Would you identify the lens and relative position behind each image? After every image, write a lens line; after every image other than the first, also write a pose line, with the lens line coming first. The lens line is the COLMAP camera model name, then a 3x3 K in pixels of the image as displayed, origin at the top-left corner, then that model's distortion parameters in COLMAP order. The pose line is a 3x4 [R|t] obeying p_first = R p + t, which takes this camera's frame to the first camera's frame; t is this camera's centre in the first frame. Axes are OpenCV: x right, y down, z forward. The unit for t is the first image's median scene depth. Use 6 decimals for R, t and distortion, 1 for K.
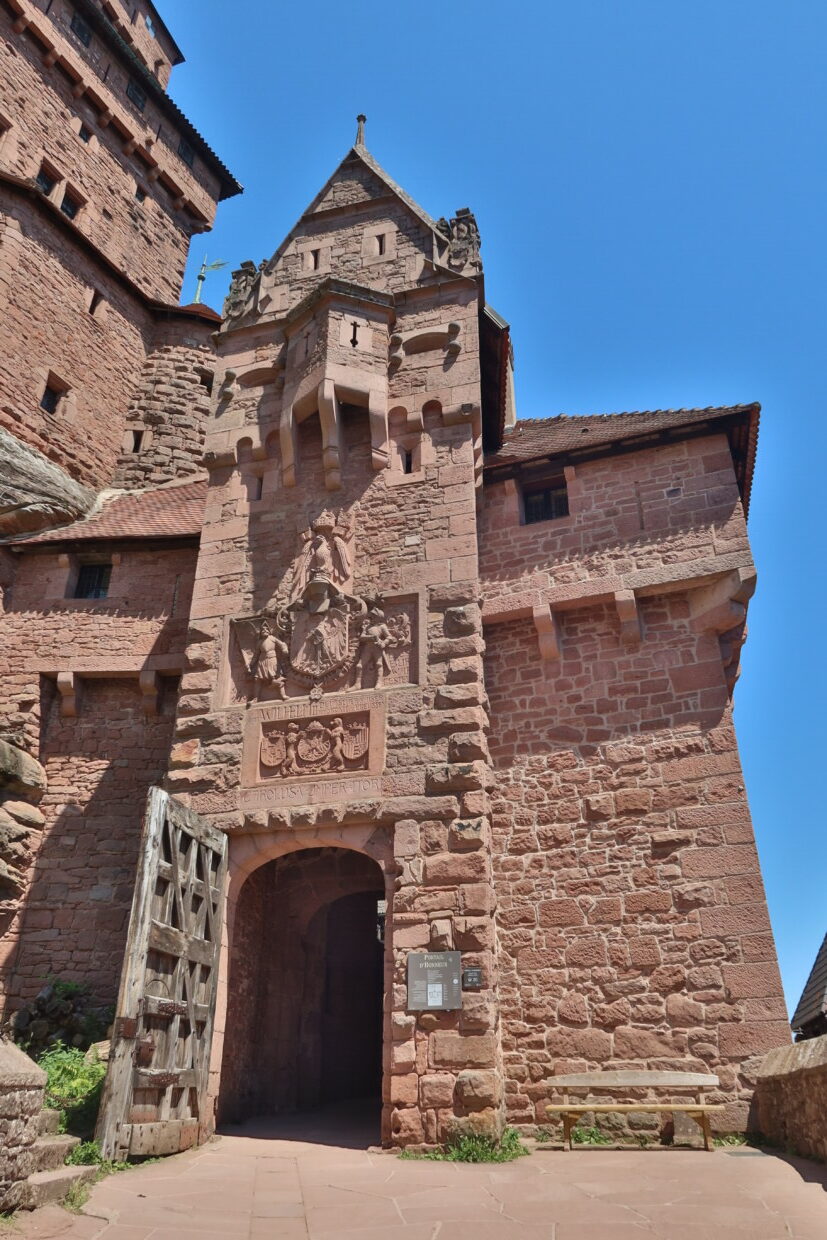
lens RADIAL K [[893.9, 0, 413.5], [0, 893.9, 620.0], [0, 0, 1]] dist [-0.029624, 0.004815]
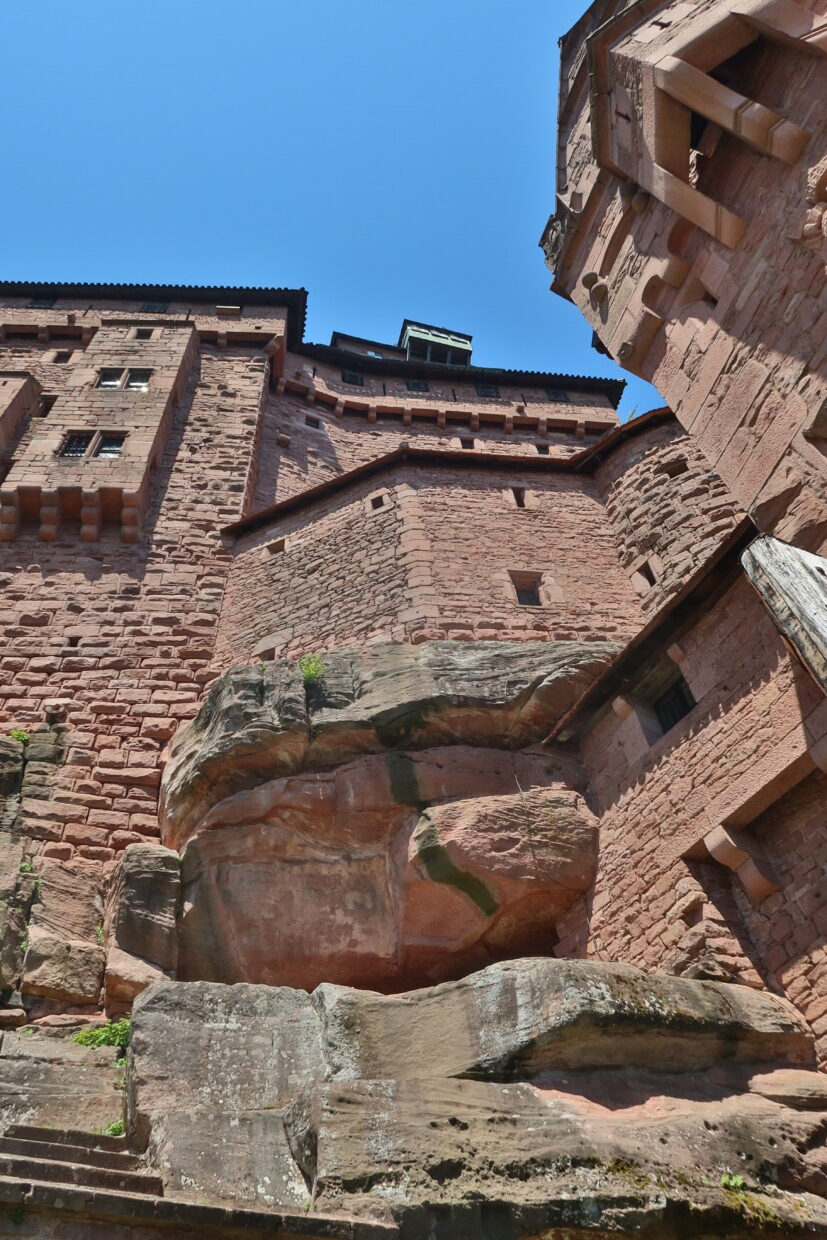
lens RADIAL K [[893.9, 0, 413.5], [0, 893.9, 620.0], [0, 0, 1]] dist [-0.029624, 0.004815]
pose [[0.574619, -0.678616, -0.457486, -0.133344], [0.452659, 0.729229, -0.513152, 0.162429], [0.681845, 0.087782, 0.726211, 0.406258]]
